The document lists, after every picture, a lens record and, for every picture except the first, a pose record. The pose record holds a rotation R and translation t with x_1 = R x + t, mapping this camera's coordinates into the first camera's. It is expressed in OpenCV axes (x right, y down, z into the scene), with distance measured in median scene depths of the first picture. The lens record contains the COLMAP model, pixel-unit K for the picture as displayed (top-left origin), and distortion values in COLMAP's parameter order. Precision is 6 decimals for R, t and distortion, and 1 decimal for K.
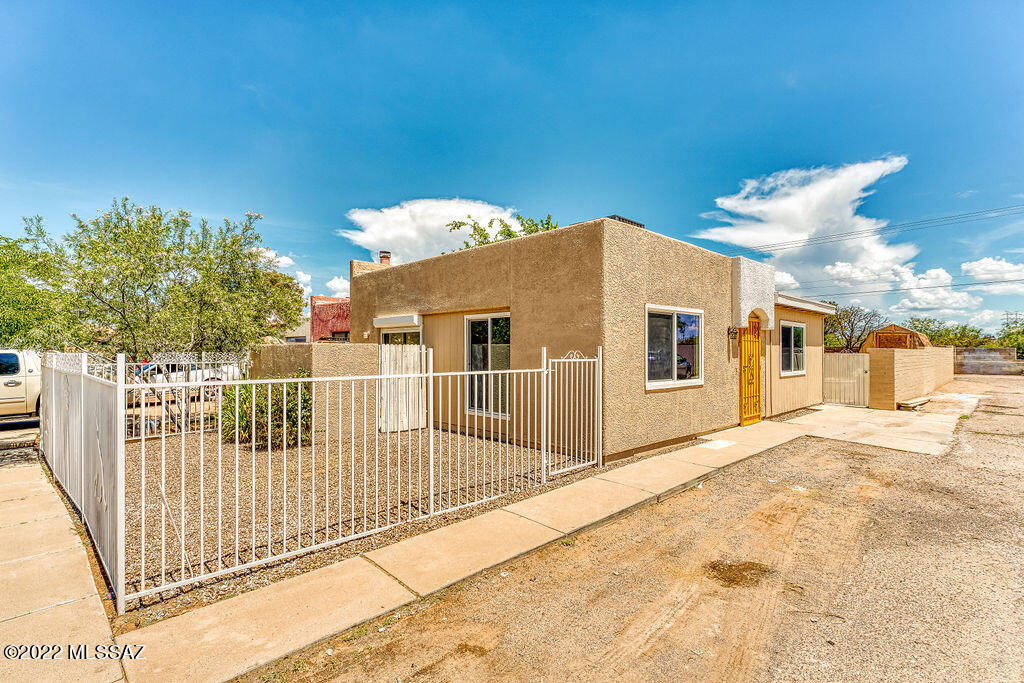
lens RADIAL K [[515.4, 0, 510.8], [0, 515.4, 343.5], [0, 0, 1]] dist [0.004149, -0.001933]
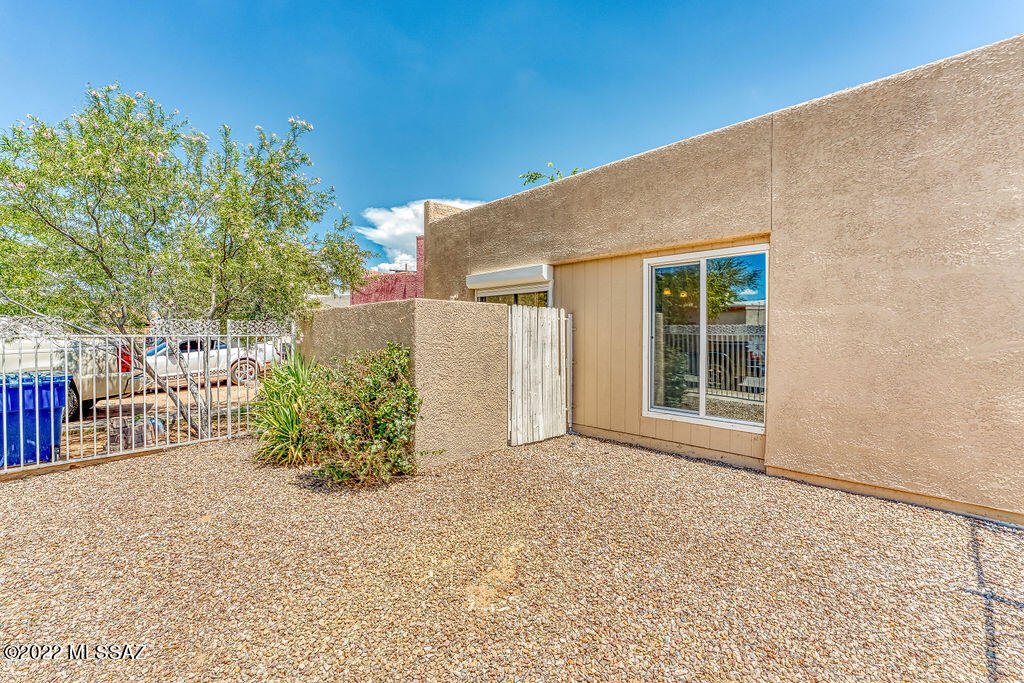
lens RADIAL K [[441.1, 0, 509.7], [0, 441.1, 337.8], [0, 0, 1]] dist [-0.008710, 0.000136]
pose [[0.999861, -0.002532, 0.016476, -0.243456], [0.002102, 0.999659, 0.026038, 0.025147], [-0.016537, -0.026000, 0.999525, 0.428628]]
